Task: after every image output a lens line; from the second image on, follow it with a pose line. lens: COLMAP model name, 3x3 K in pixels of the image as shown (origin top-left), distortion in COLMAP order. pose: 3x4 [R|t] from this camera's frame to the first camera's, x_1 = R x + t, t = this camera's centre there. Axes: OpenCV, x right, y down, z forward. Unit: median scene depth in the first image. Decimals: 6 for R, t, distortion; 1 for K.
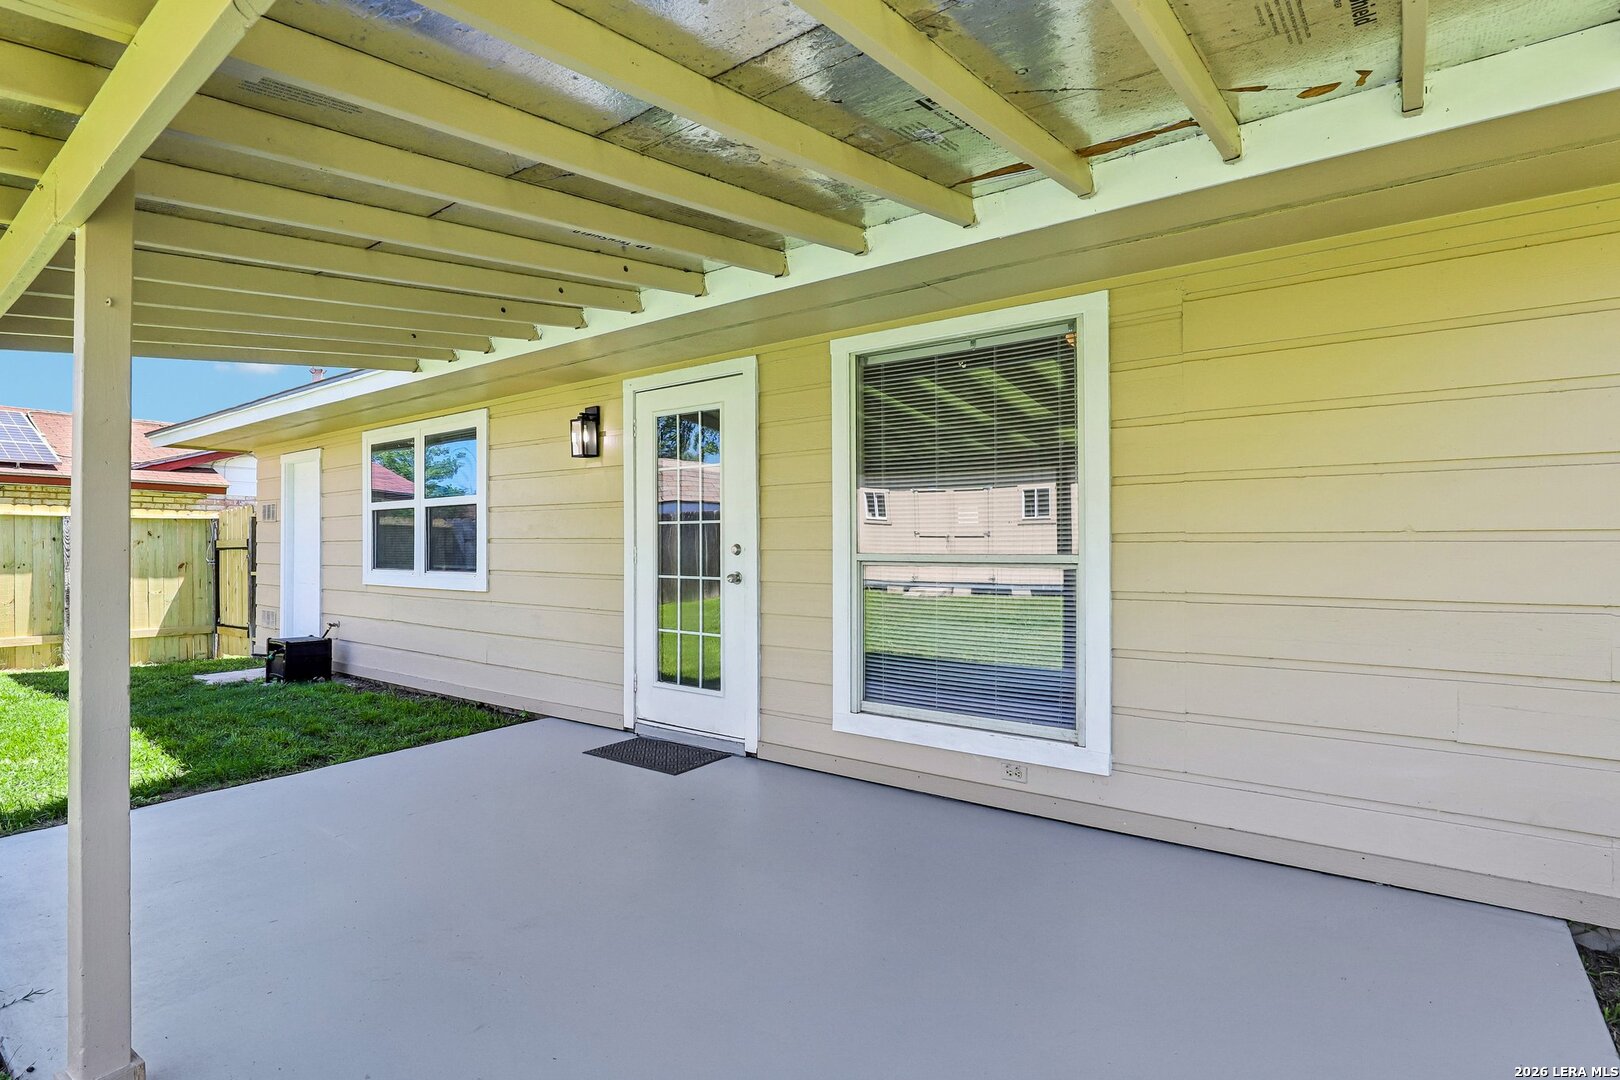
lens RADIAL K [[785.0, 0, 810.0], [0, 785.0, 540.0], [0, 0, 1]] dist [-0.020258, 0.000160]
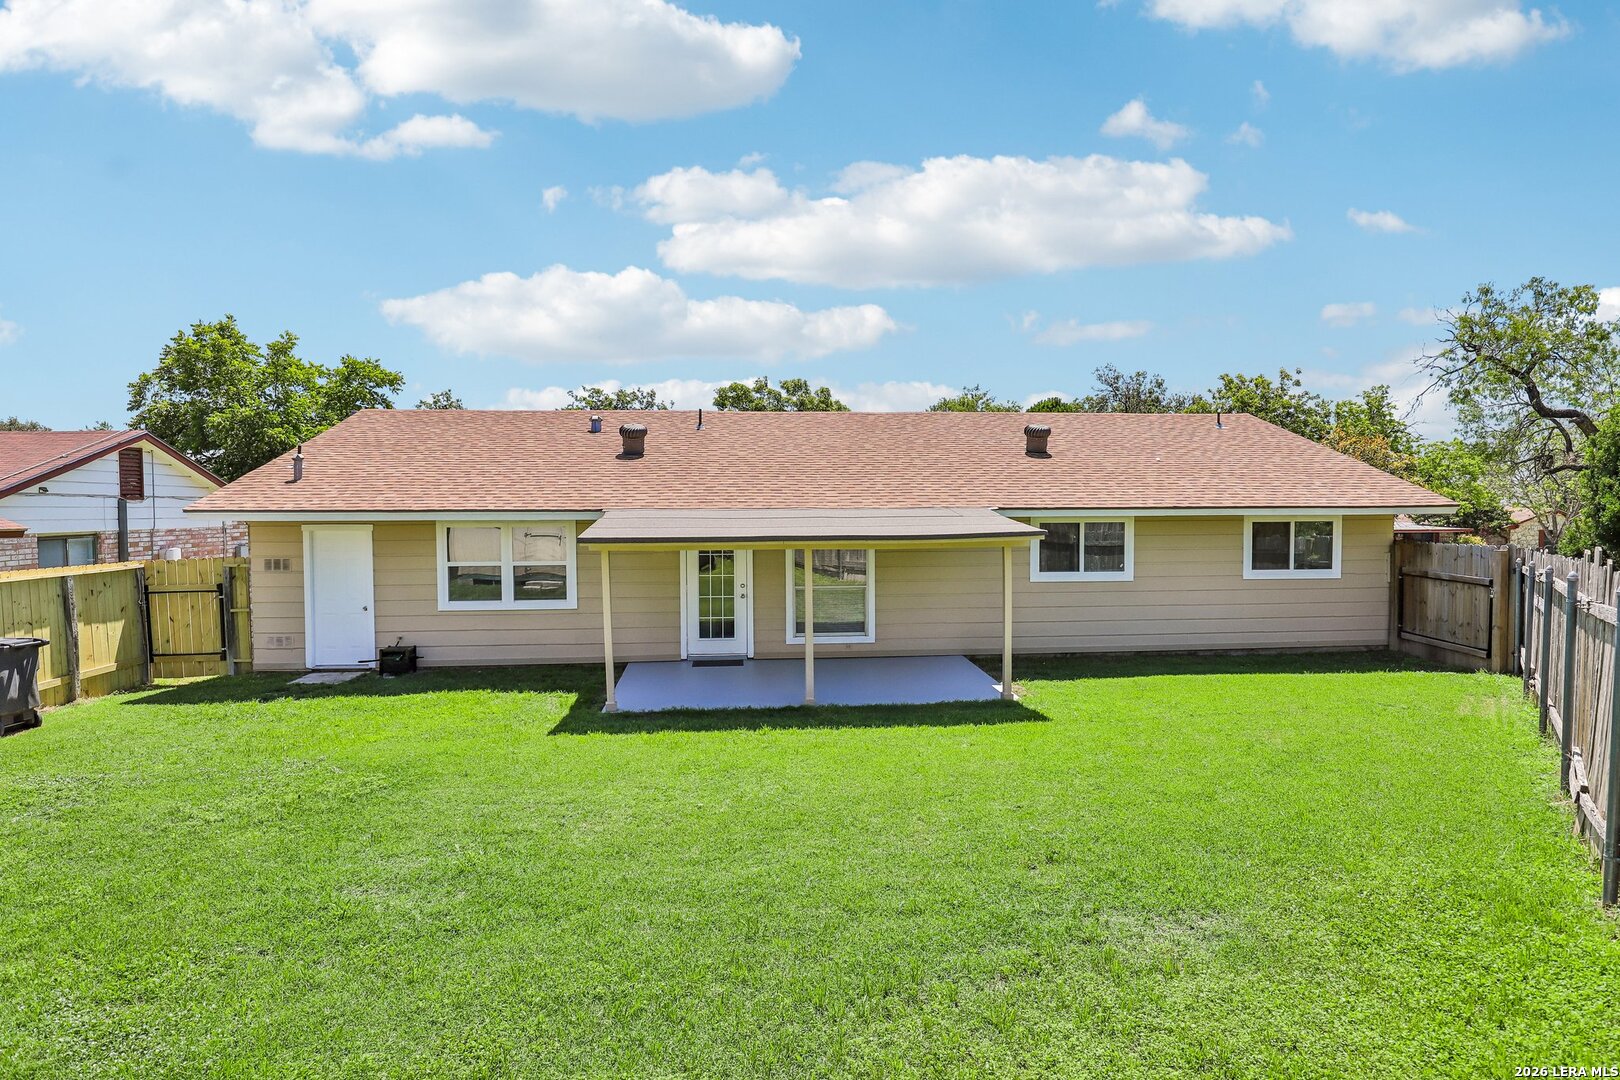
lens RADIAL K [[918.7, 0, 810.0], [0, 918.7, 540.0], [0, 0, 1]] dist [0.002365, 0.000640]
pose [[0.751726, -0.030821, 0.658755, -1.362469], [-0.002586, 0.998762, 0.049679, -0.207006], [-0.659470, -0.039048, 0.750716, -1.052810]]
